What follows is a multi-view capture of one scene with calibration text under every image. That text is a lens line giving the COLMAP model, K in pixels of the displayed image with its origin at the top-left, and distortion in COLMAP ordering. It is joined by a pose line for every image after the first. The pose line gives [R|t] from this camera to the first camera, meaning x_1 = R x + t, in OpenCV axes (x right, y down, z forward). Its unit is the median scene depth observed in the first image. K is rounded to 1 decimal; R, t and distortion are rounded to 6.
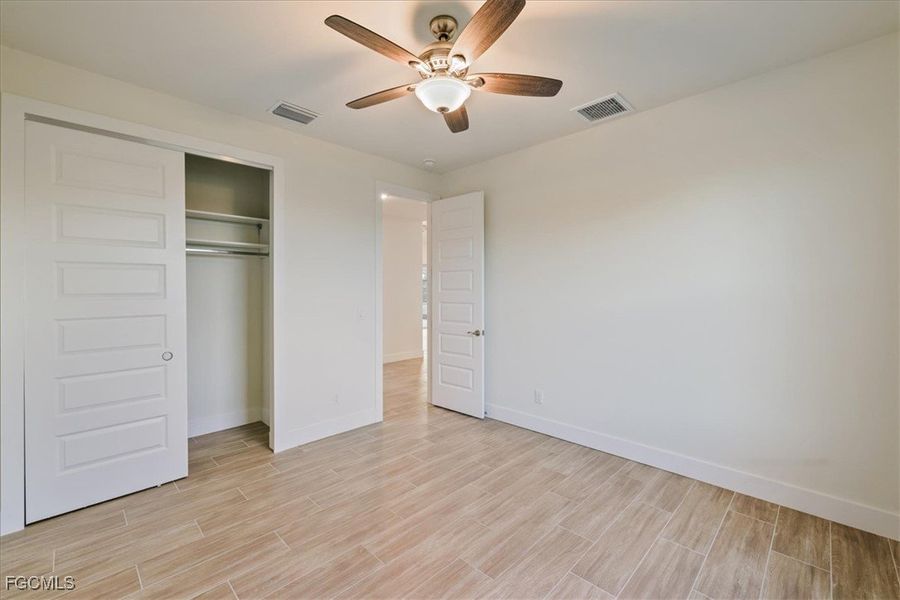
lens RADIAL K [[379.3, 0, 451.6], [0, 379.3, 295.3], [0, 0, 1]] dist [-0.000219, -0.000282]
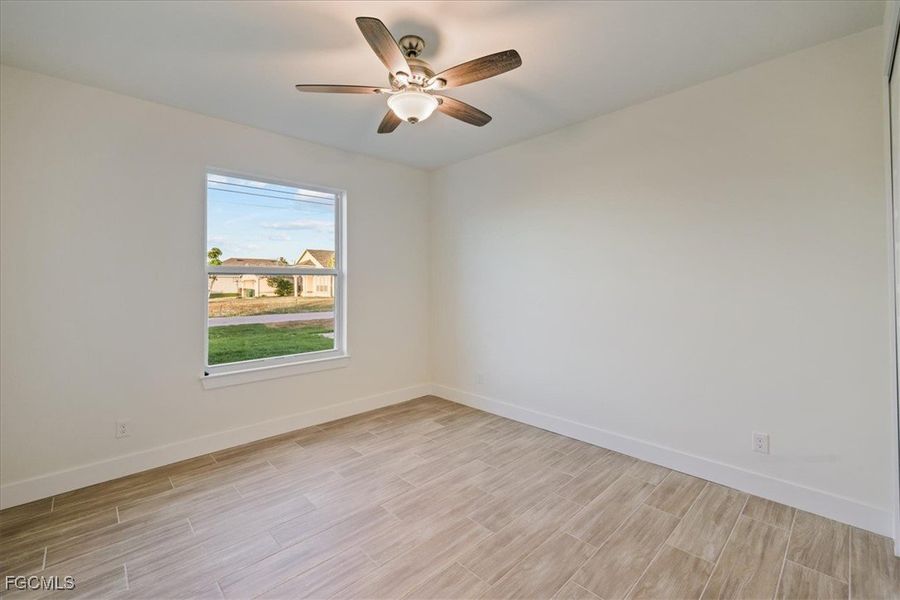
lens RADIAL K [[379.3, 0, 451.6], [0, 379.3, 295.3], [0, 0, 1]] dist [-0.000219, -0.000282]
pose [[-0.999358, 0.010862, 0.034134, -0.164376], [0.012152, 0.999212, 0.037793, -0.019090], [-0.033697, 0.038183, -0.998702, 1.982898]]
